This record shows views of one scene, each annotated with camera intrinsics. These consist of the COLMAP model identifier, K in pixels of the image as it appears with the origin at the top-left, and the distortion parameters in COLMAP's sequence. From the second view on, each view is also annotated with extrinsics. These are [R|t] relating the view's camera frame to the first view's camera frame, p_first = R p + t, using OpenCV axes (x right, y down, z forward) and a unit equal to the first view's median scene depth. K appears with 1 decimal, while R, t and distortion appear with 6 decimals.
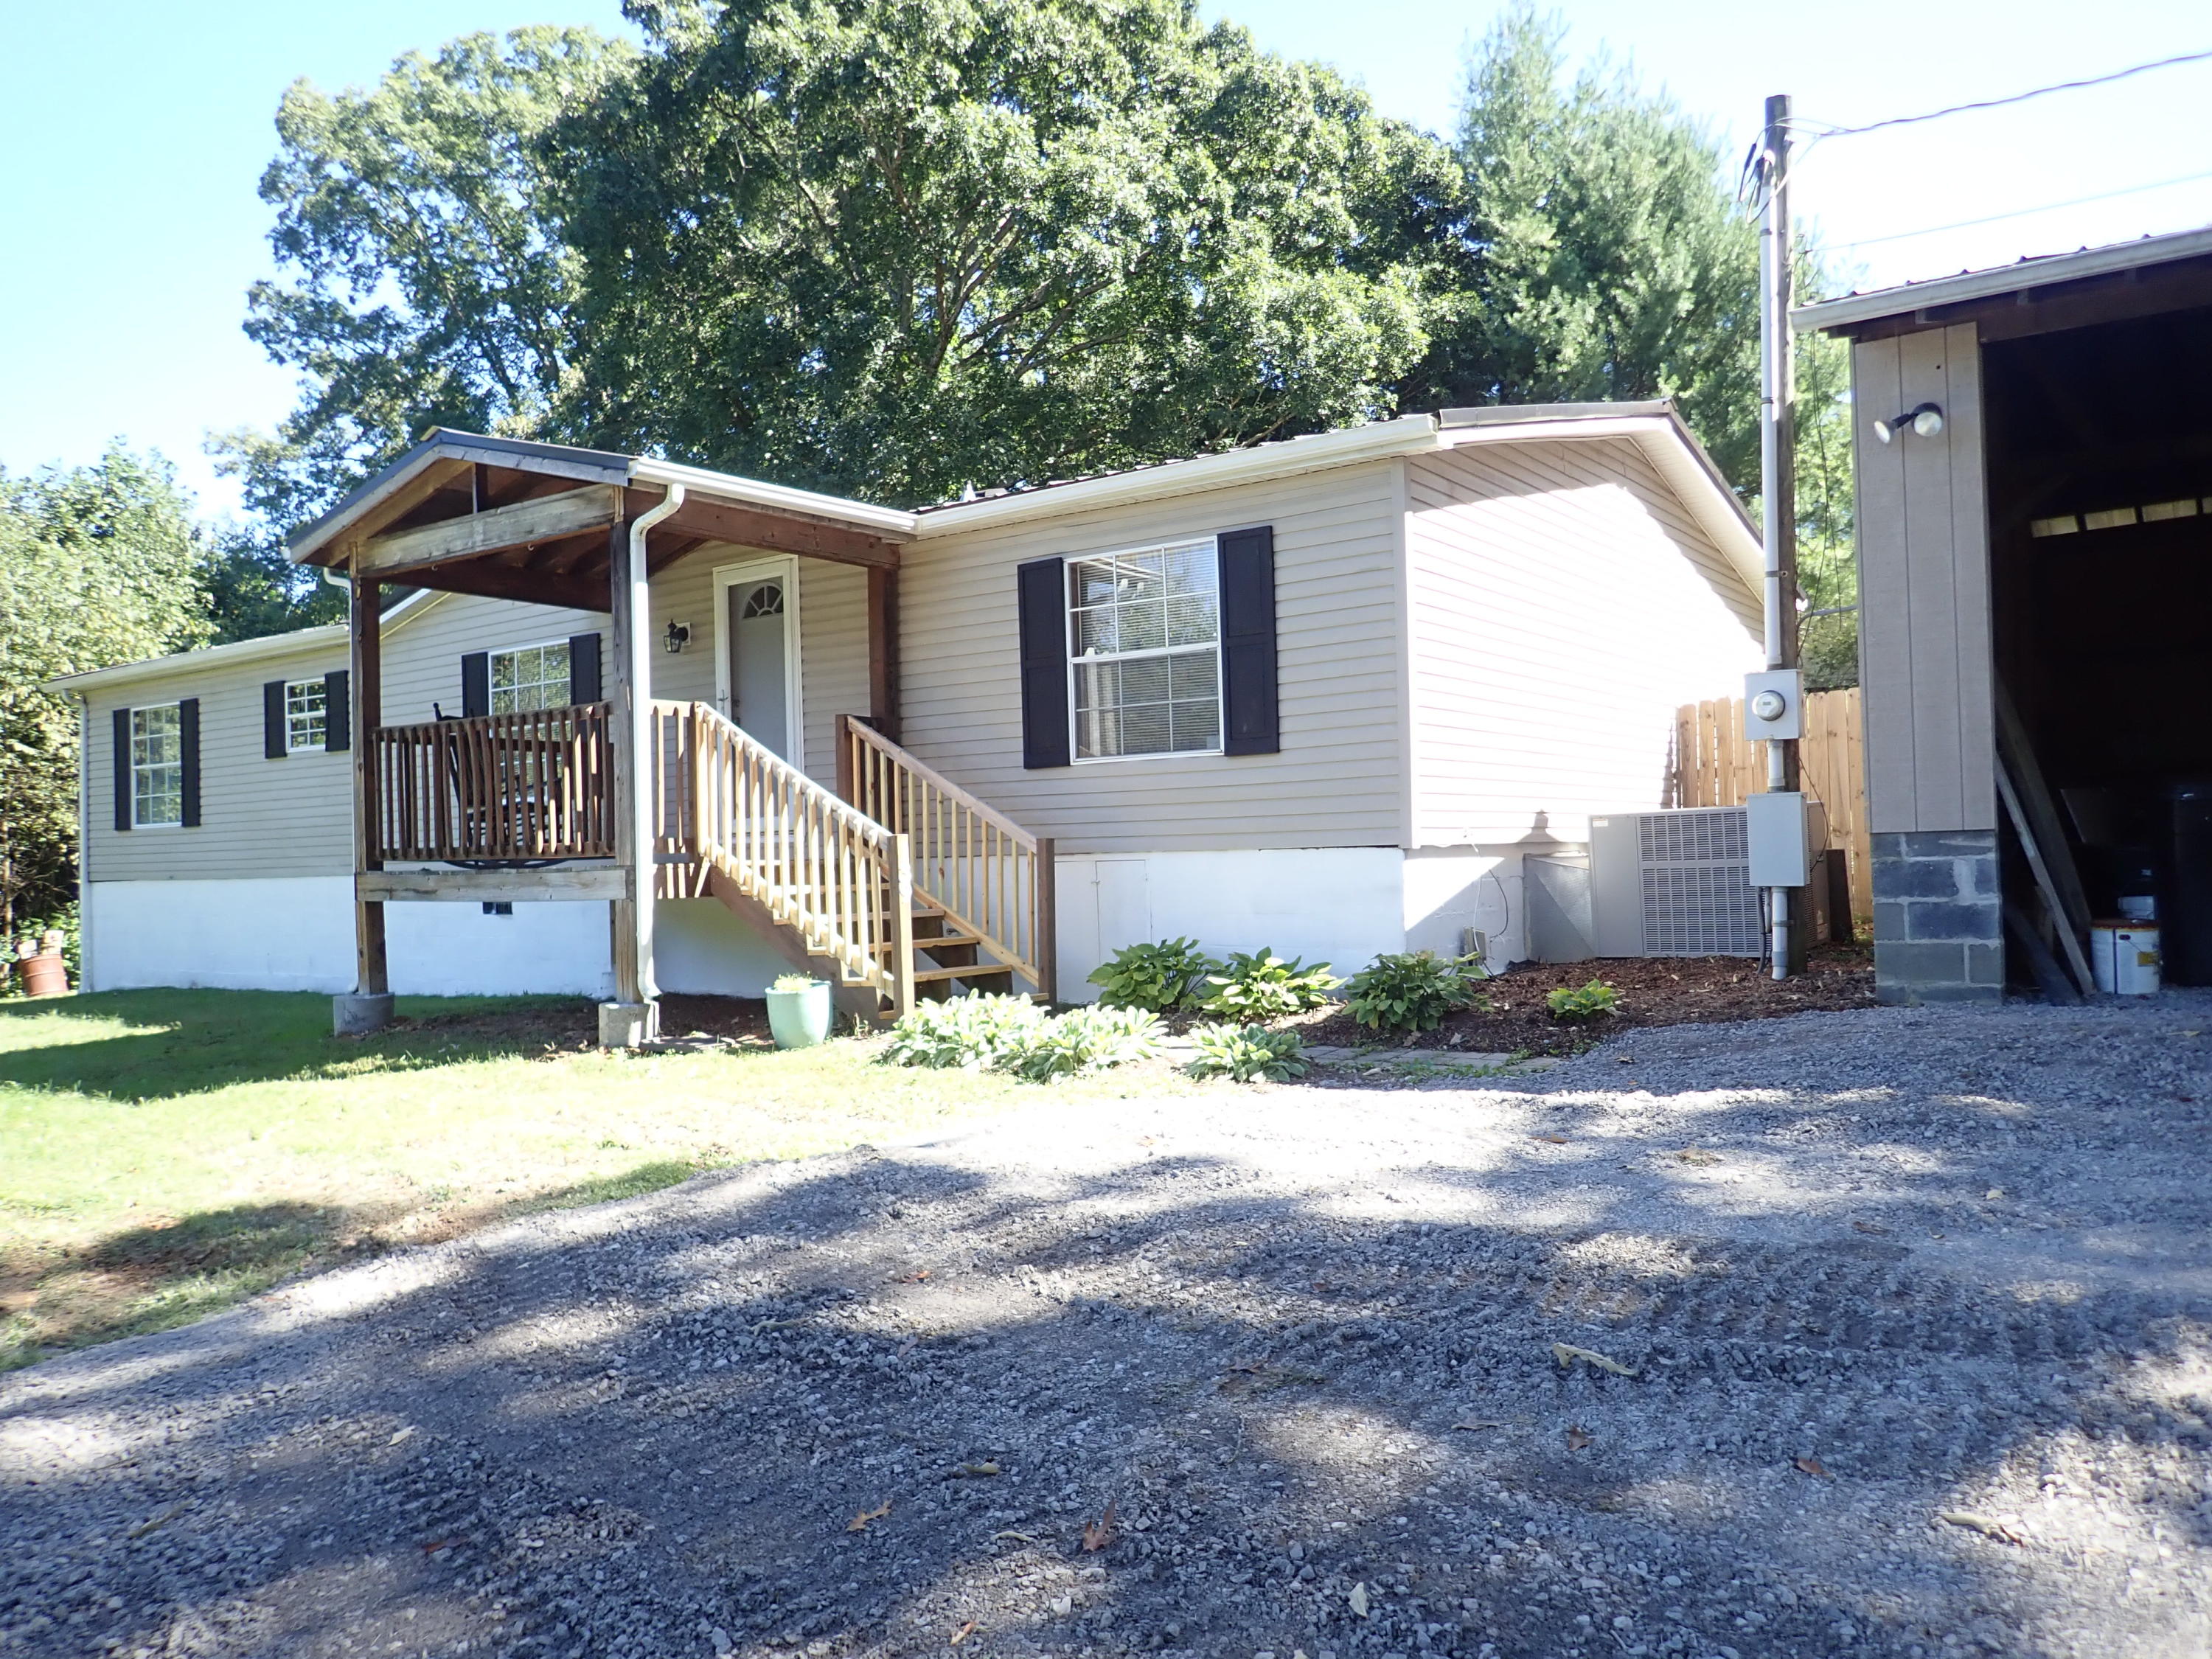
lens RADIAL K [[1642.7, 0, 1102.2], [0, 1642.7, 825.4], [0, 0, 1]] dist [0.014149, -0.014354]
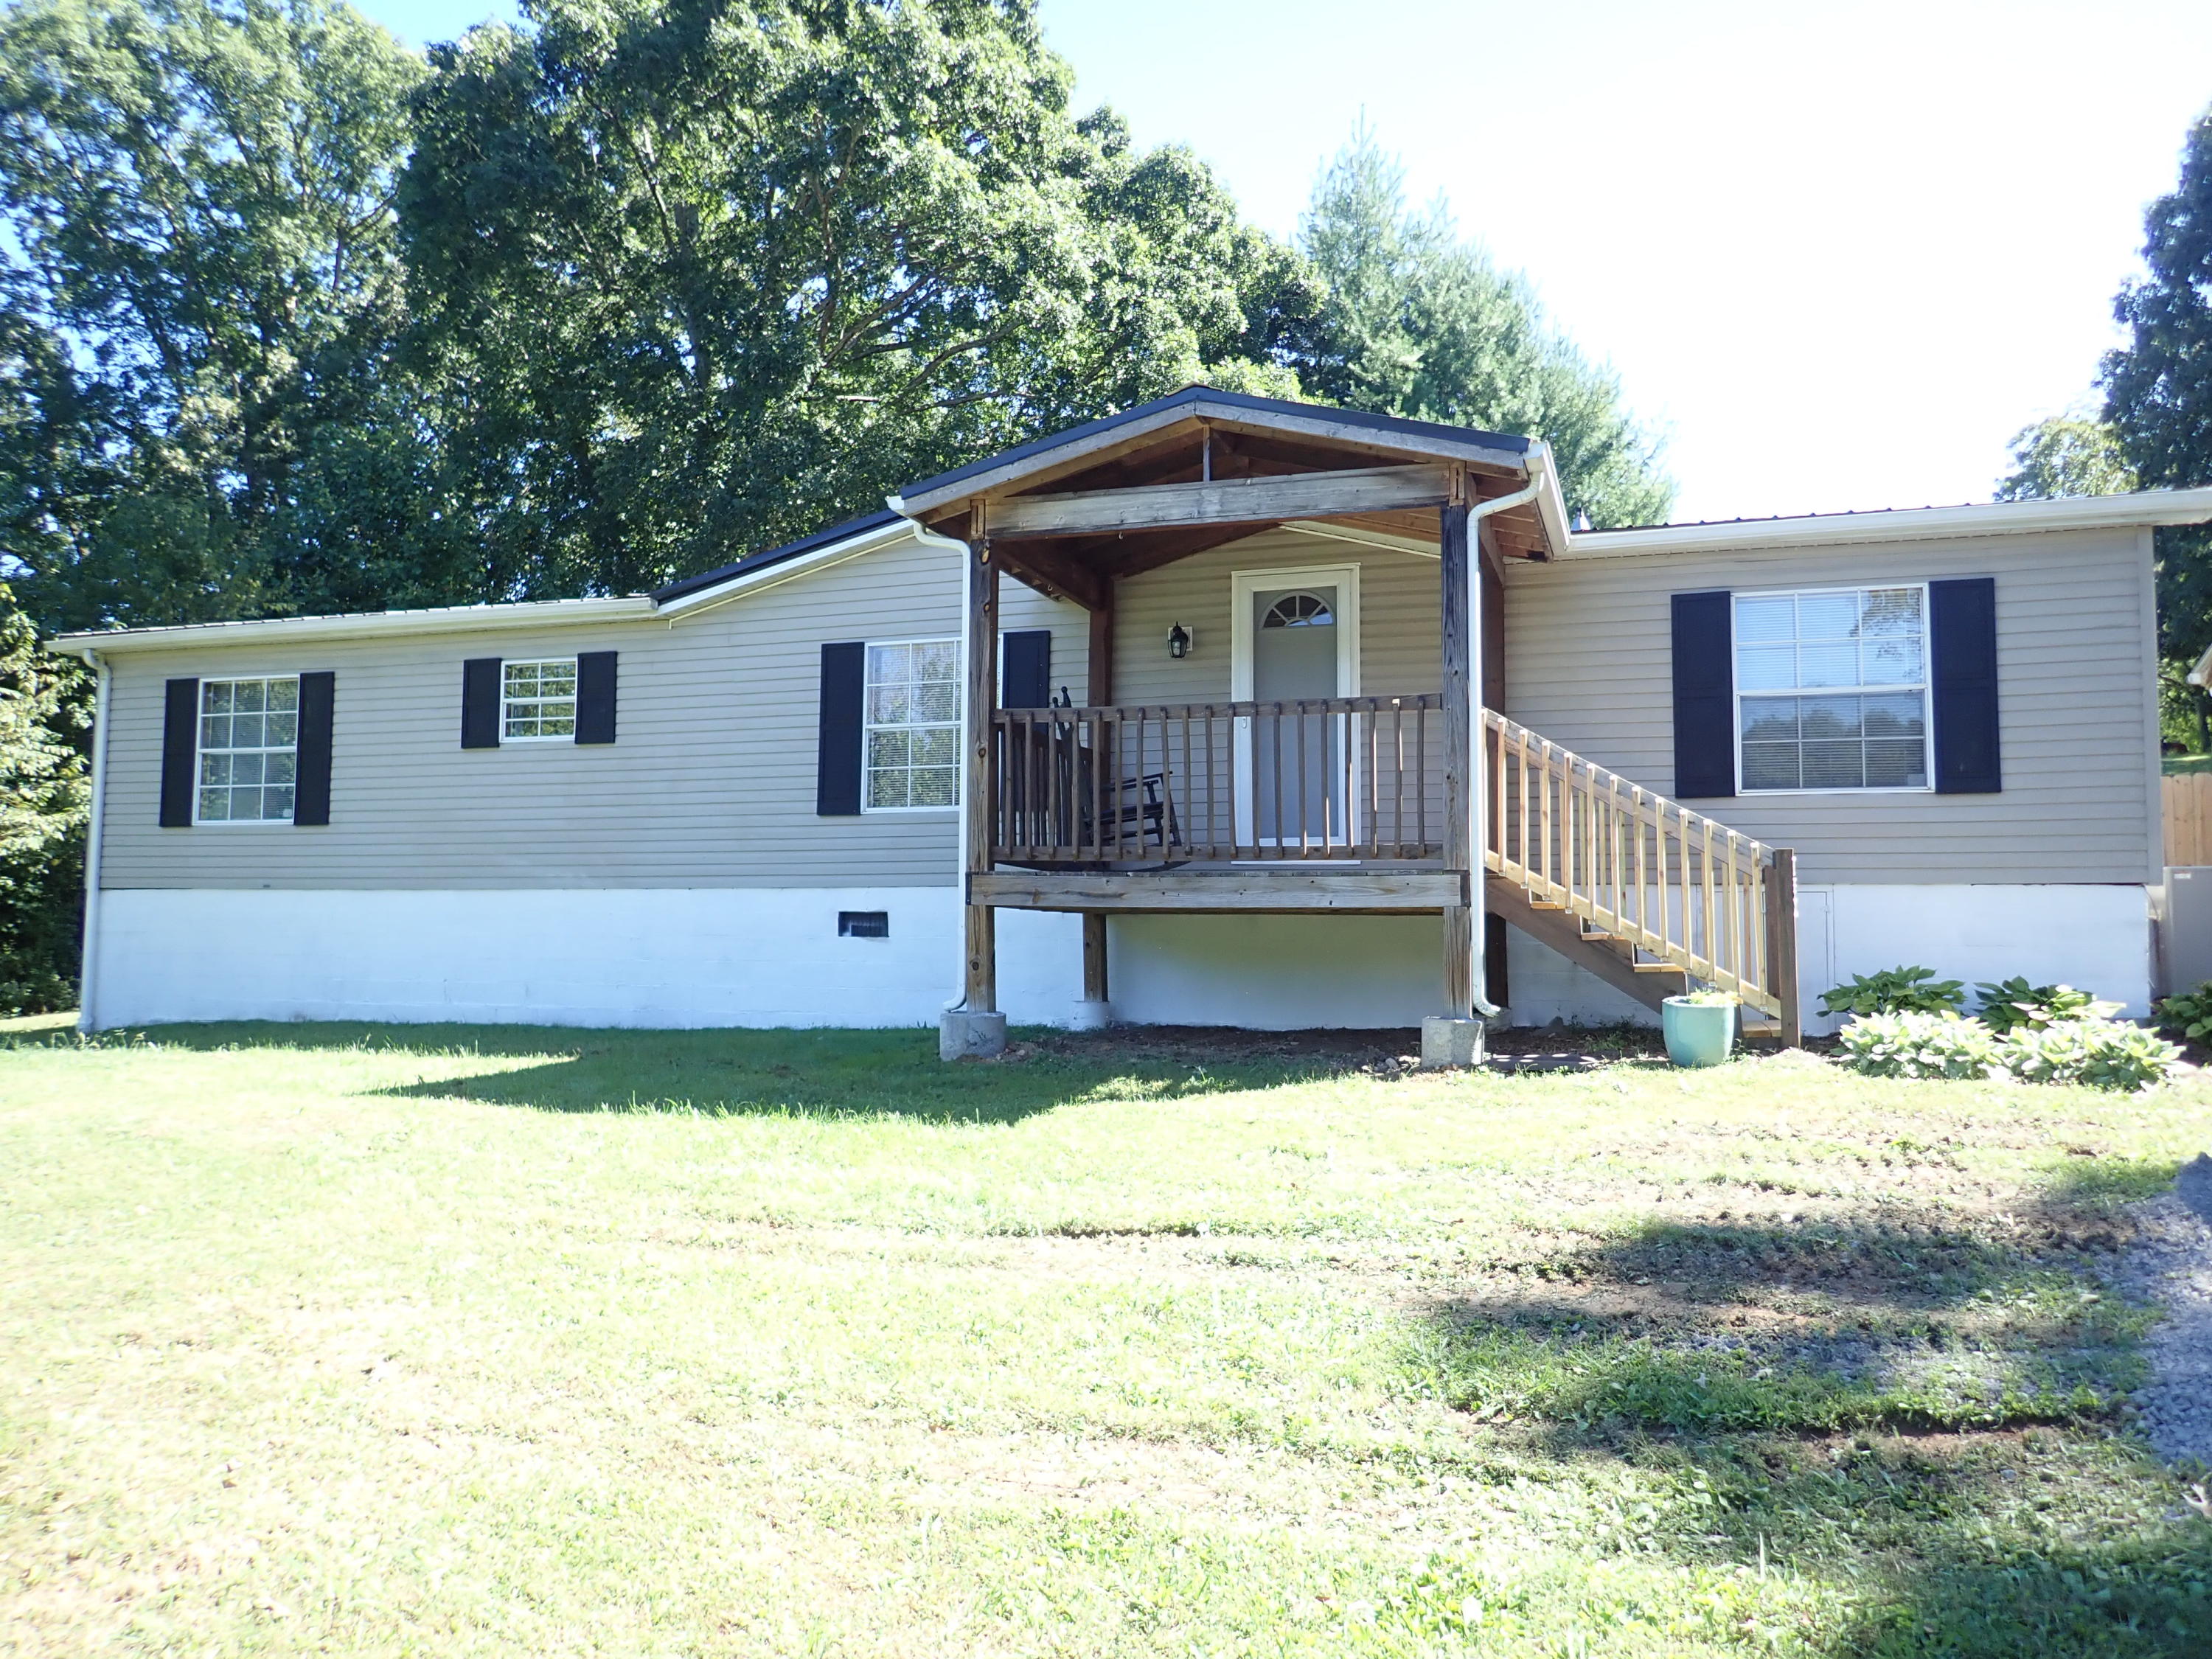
lens RADIAL K [[1642.7, 0, 1106.4], [0, 1642.7, 835.2], [0, 0, 1]] dist [0.014149, -0.014354]
pose [[0.954120, 0.053429, 0.294619, -0.251071], [-0.039241, 0.997777, -0.053862, 0.020967], [-0.296842, 0.039830, 0.954096, 0.055460]]
